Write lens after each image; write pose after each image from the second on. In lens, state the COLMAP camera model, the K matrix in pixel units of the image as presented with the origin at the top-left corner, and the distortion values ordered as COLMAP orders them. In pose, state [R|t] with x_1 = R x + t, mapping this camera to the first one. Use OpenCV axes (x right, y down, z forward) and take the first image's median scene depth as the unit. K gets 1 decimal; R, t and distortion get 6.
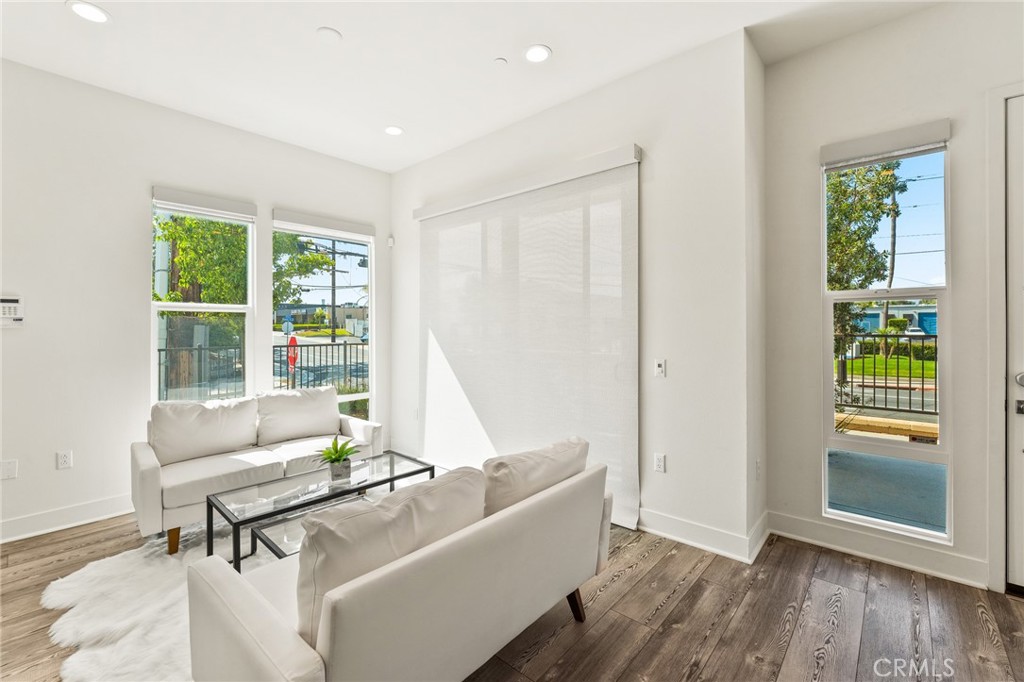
lens RADIAL K [[443.8, 0, 514.7], [0, 443.8, 329.4], [0, 0, 1]] dist [0.000901, 0.000078]
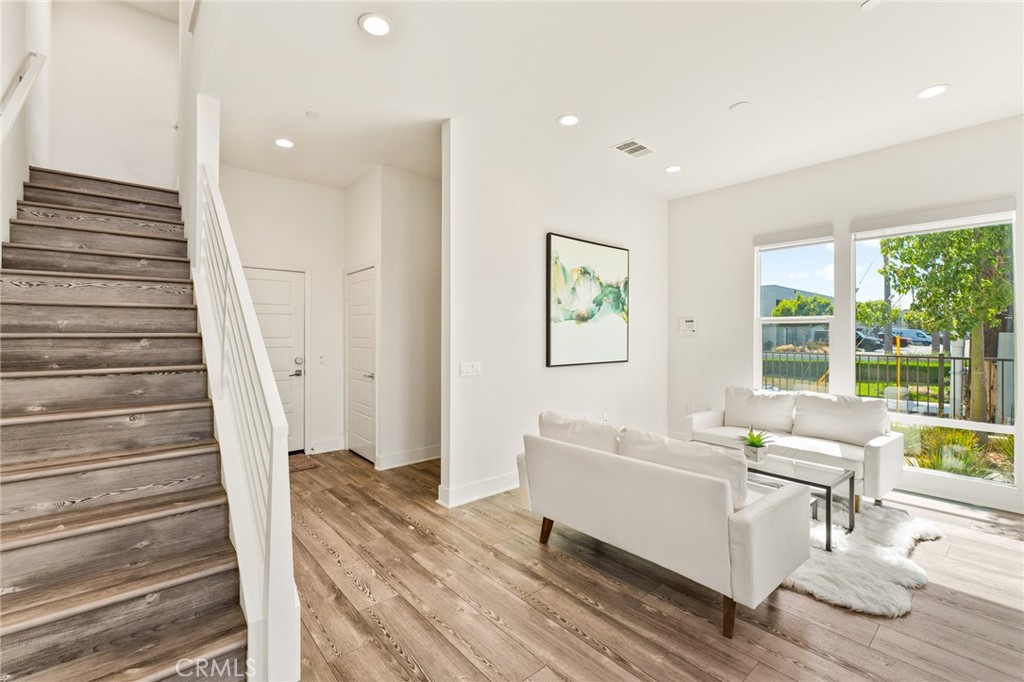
lens RADIAL K [[443.8, 0, 514.7], [0, 443.8, 329.4], [0, 0, 1]] dist [0.000901, 0.000078]
pose [[-0.140183, -0.003909, -0.990118, 0.817174], [-0.003231, 0.999989, -0.003491, -0.017796], [0.990120, 0.002710, -0.140194, 0.474720]]
